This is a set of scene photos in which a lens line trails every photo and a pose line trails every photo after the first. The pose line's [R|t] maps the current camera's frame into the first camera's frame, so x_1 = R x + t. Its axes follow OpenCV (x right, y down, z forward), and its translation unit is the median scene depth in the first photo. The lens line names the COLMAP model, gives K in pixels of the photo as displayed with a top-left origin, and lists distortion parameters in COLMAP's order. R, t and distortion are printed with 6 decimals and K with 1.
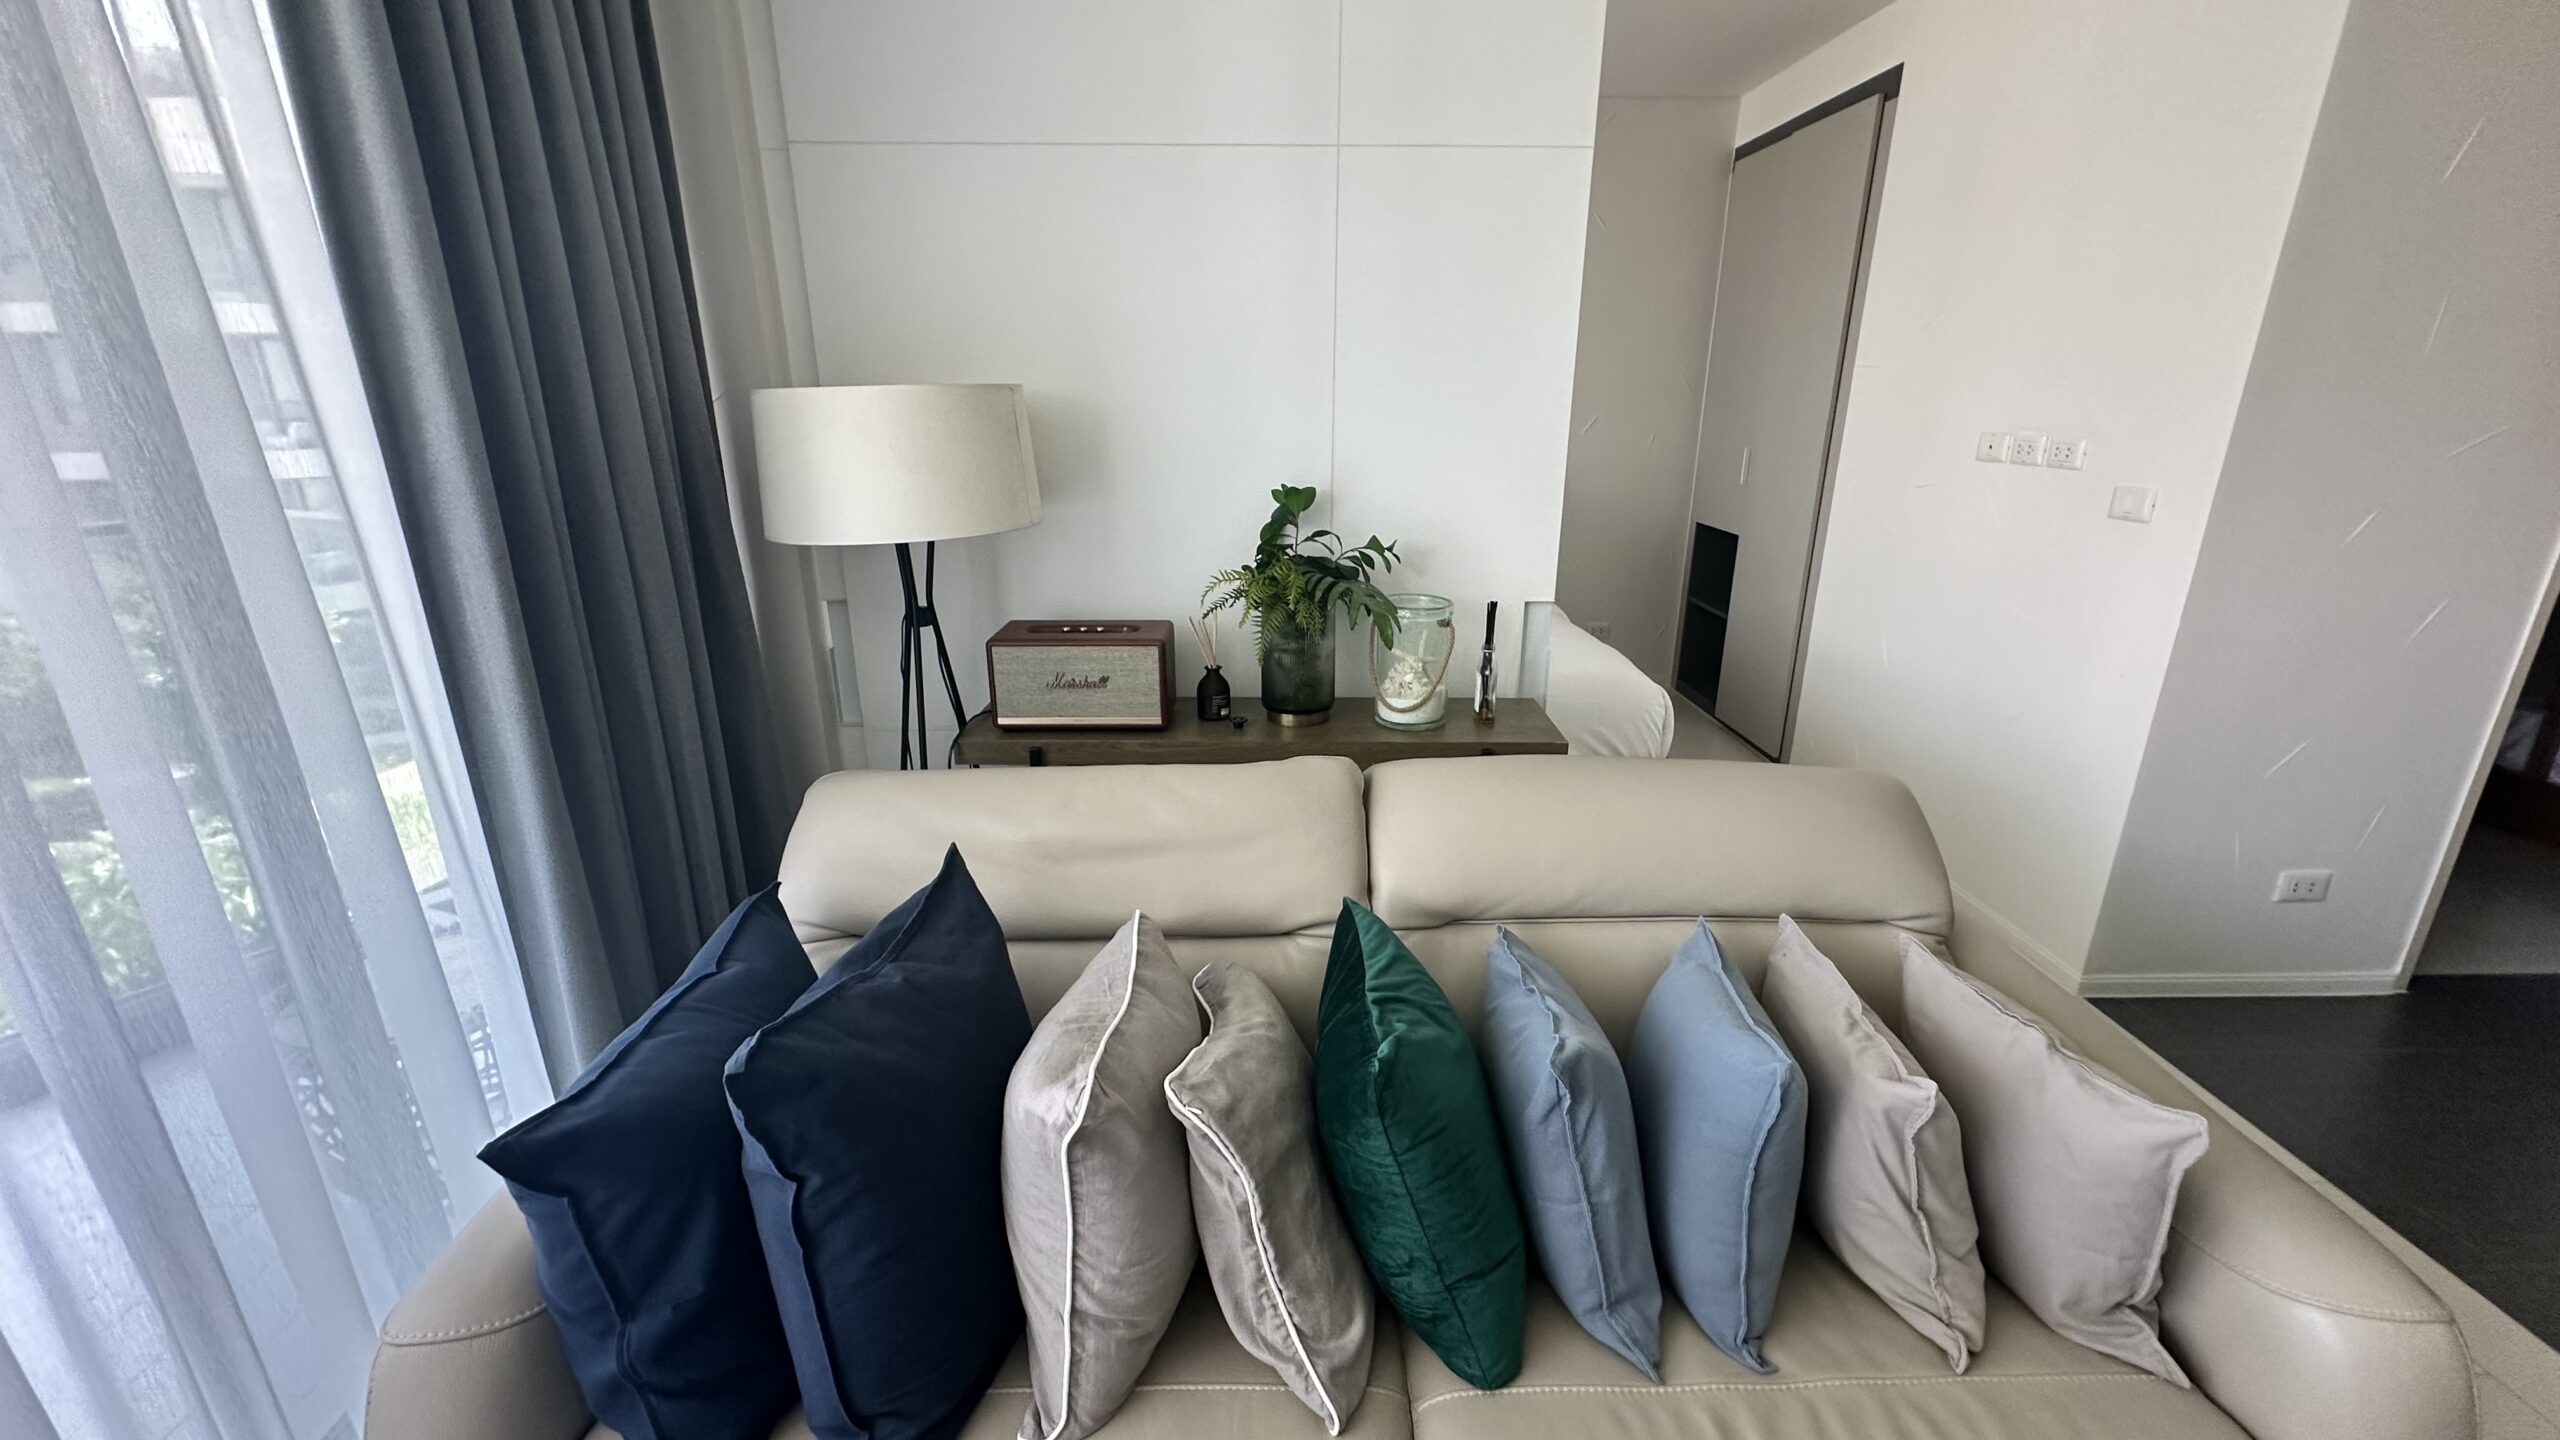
lens RADIAL K [[1027.0, 0, 1280.0], [0, 1027.0, 720.0], [0, 0, 1]] dist [-0.001804, -0.000013]
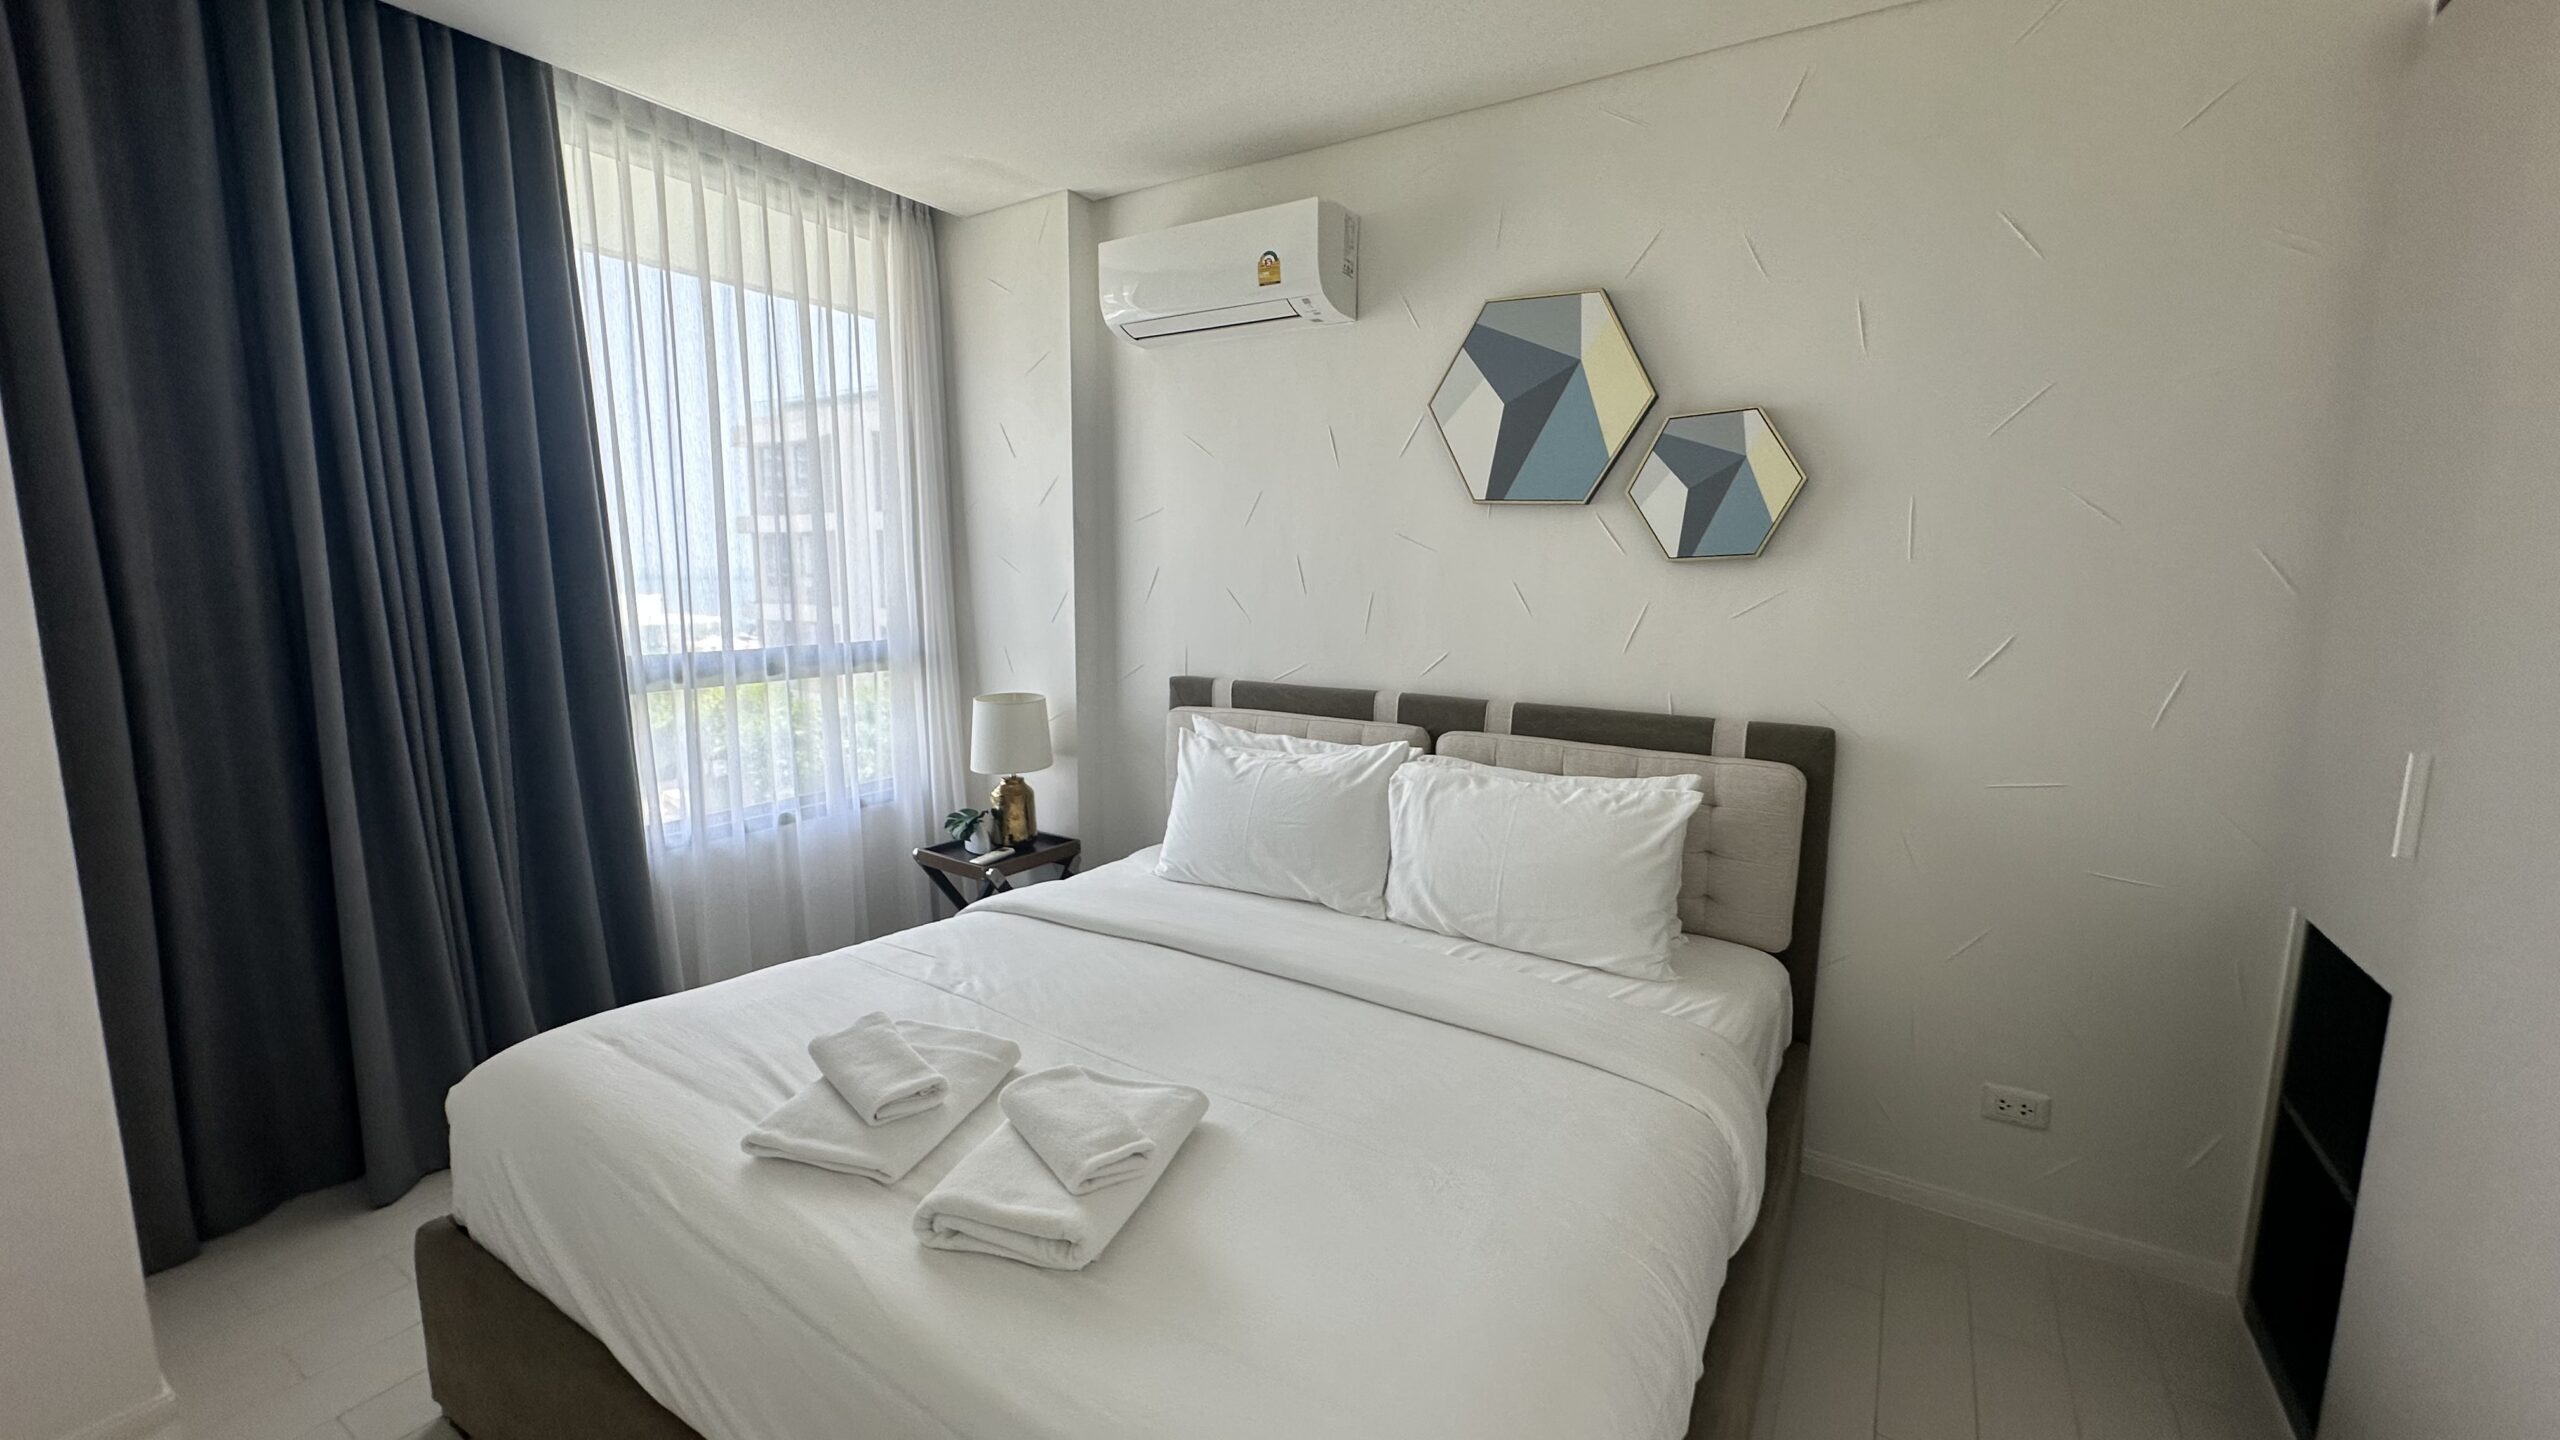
lens RADIAL K [[1026.7, 0, 1274.3], [0, 1026.7, 711.8], [0, 0, 1]] dist [-0.001811, 0.000836]
pose [[0.836955, 0.083503, -0.540864, 0.551961], [-0.178253, 0.975993, -0.125154, -0.291928], [0.517429, 0.201159, 0.831747, 0.893852]]
